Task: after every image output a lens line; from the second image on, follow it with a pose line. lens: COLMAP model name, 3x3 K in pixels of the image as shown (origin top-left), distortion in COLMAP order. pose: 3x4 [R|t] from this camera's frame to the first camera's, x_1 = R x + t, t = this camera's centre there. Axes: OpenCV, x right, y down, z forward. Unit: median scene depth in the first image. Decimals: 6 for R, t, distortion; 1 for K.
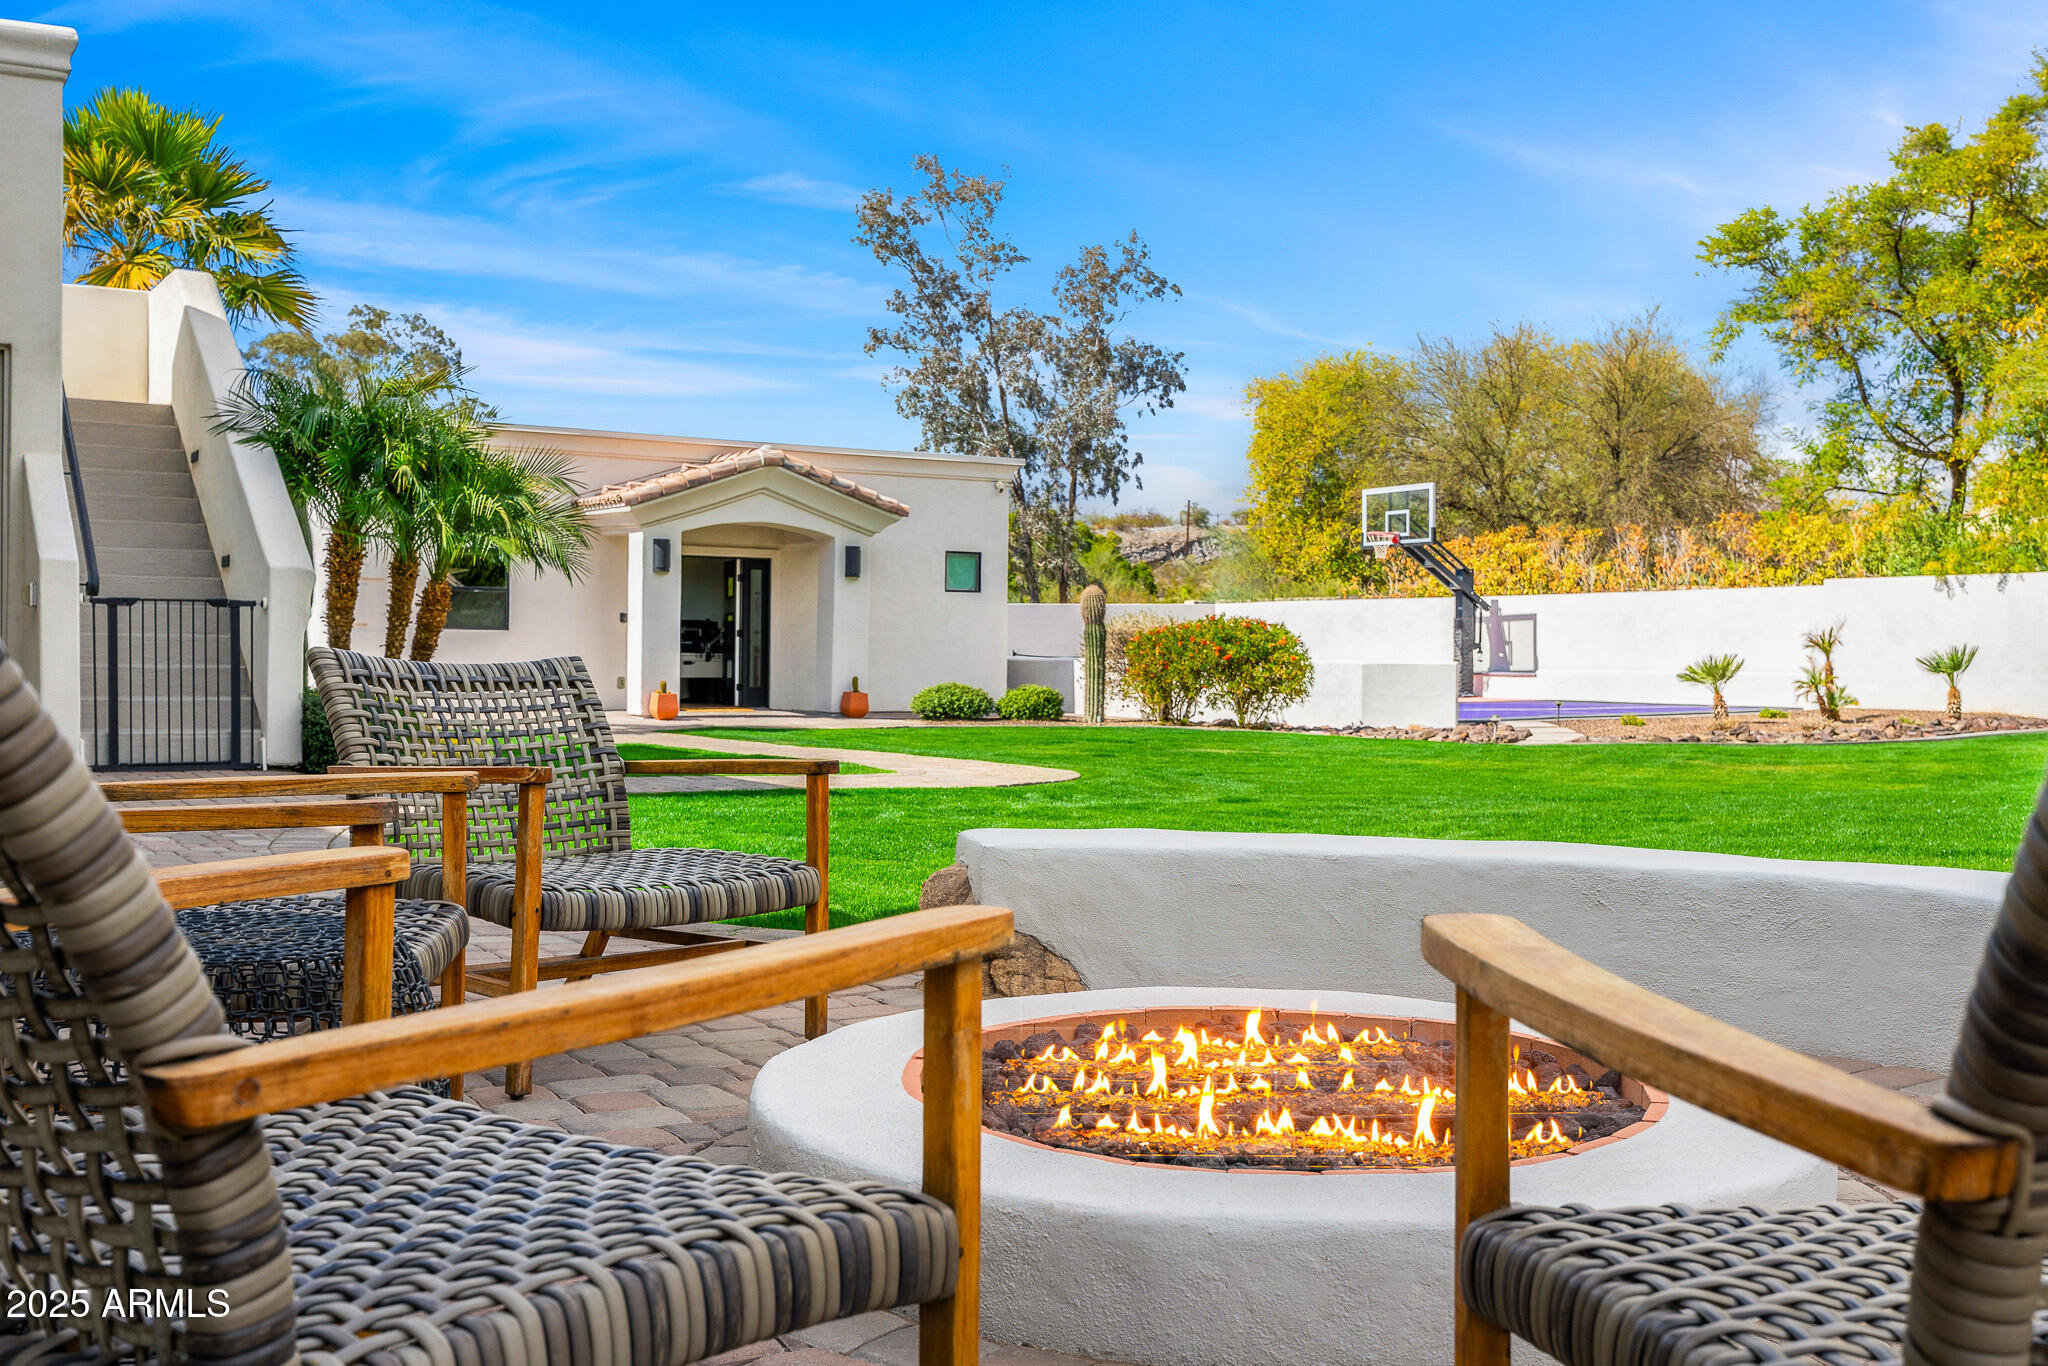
lens RADIAL K [[2017.8, 0, 1029.1], [0, 2017.8, 662.1], [0, 0, 1]] dist [-0.014994, -0.006921]
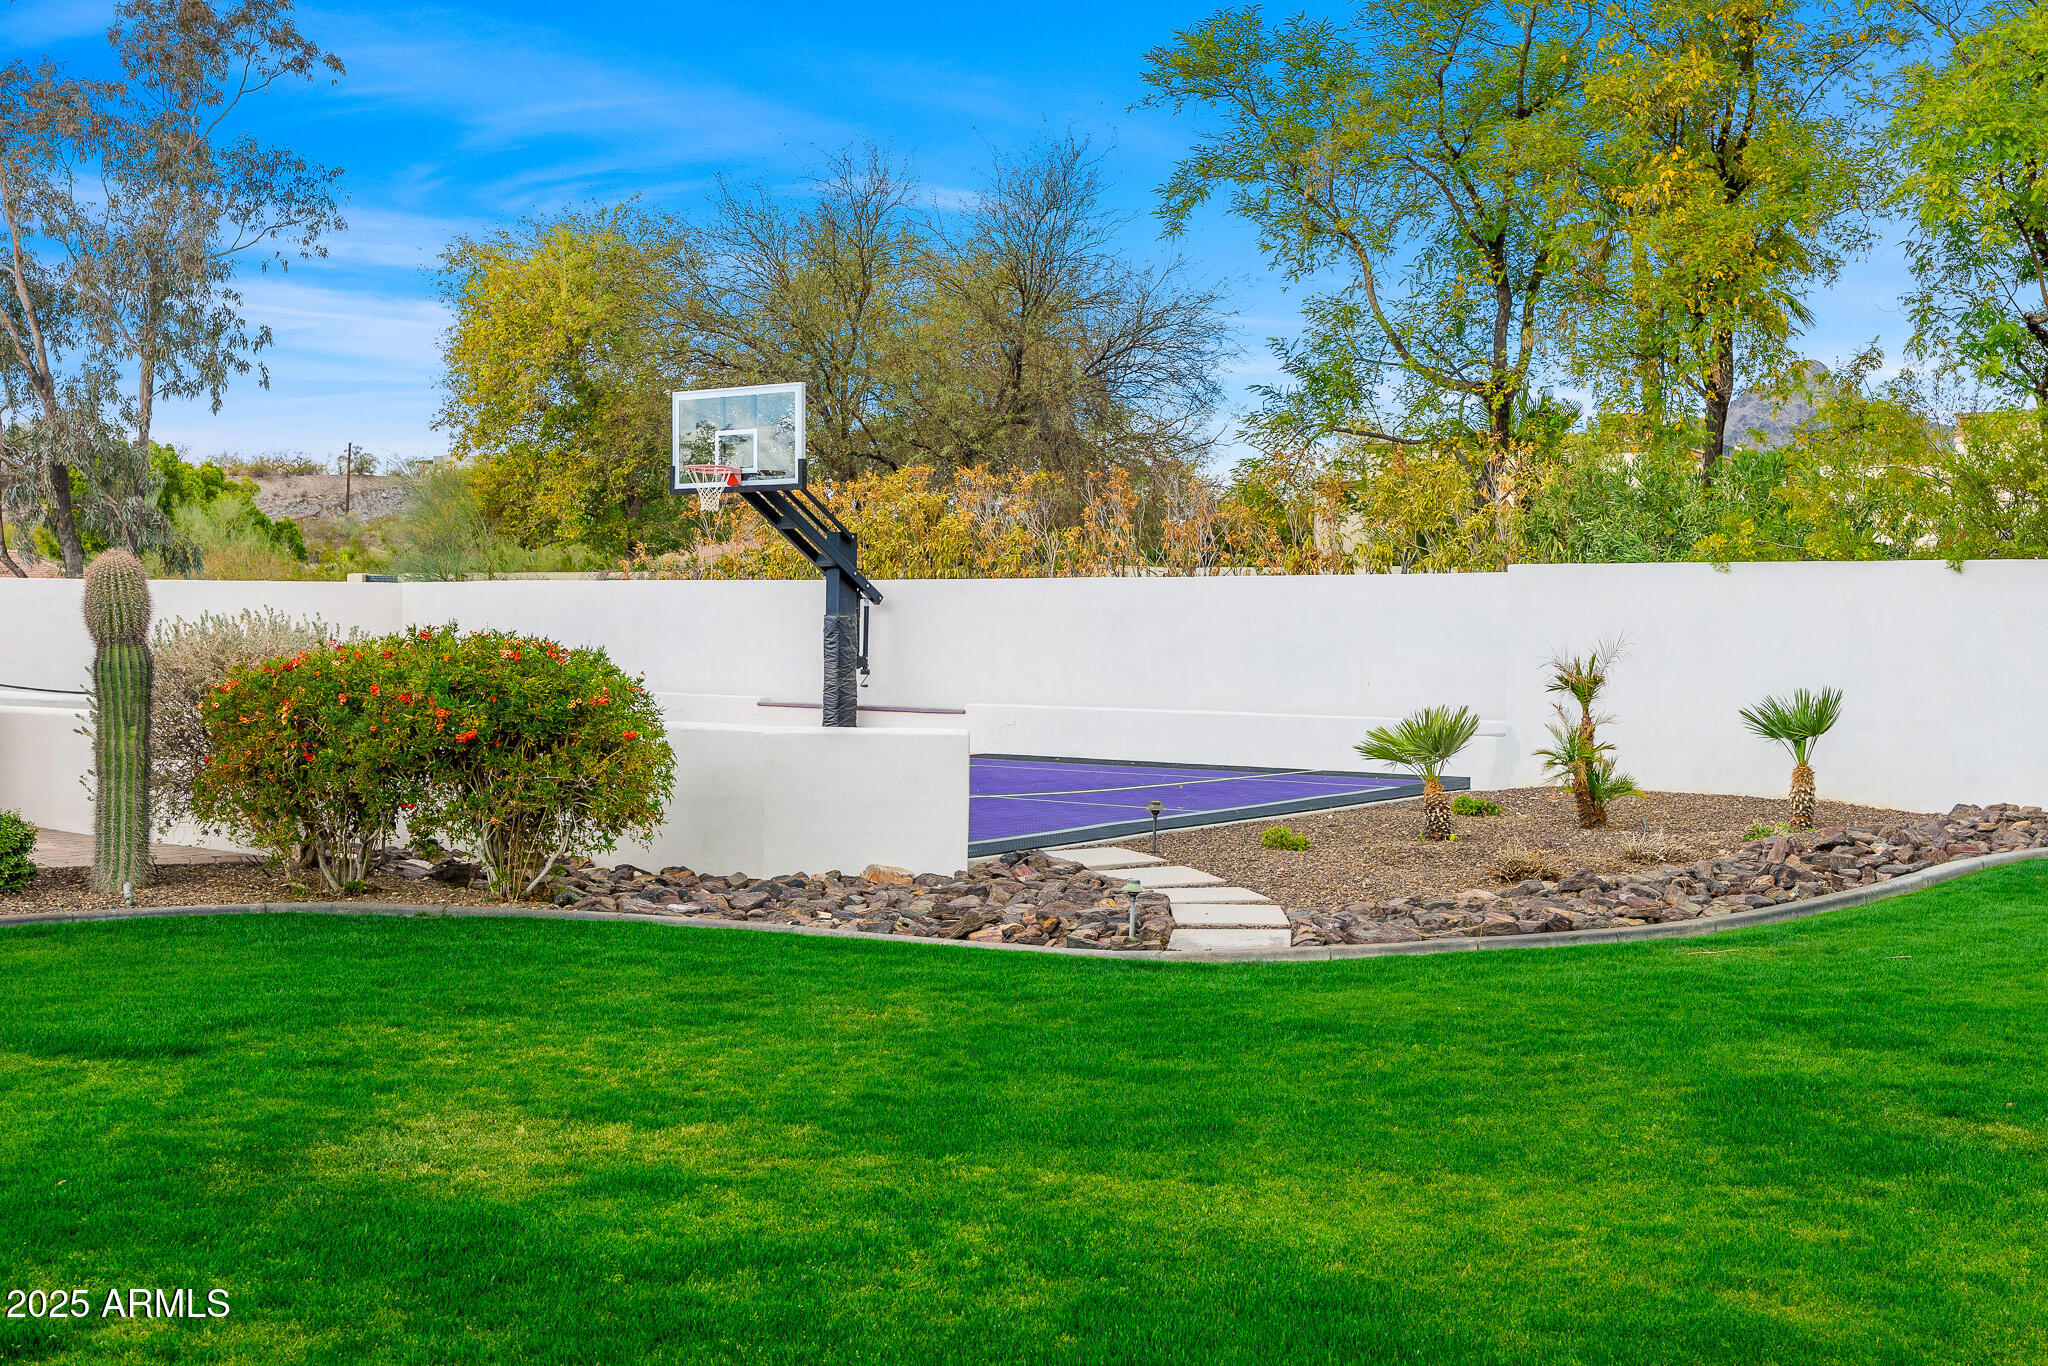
lens RADIAL K [[2017.8, 0, 1029.1], [0, 2017.8, 662.1], [0, 0, 1]] dist [-0.014994, -0.006921]
pose [[0.918829, -0.002496, 0.394647, 0.029793], [-0.003830, 0.999877, 0.015241, -0.016483], [-0.394636, -0.015515, 0.918706, 0.405080]]
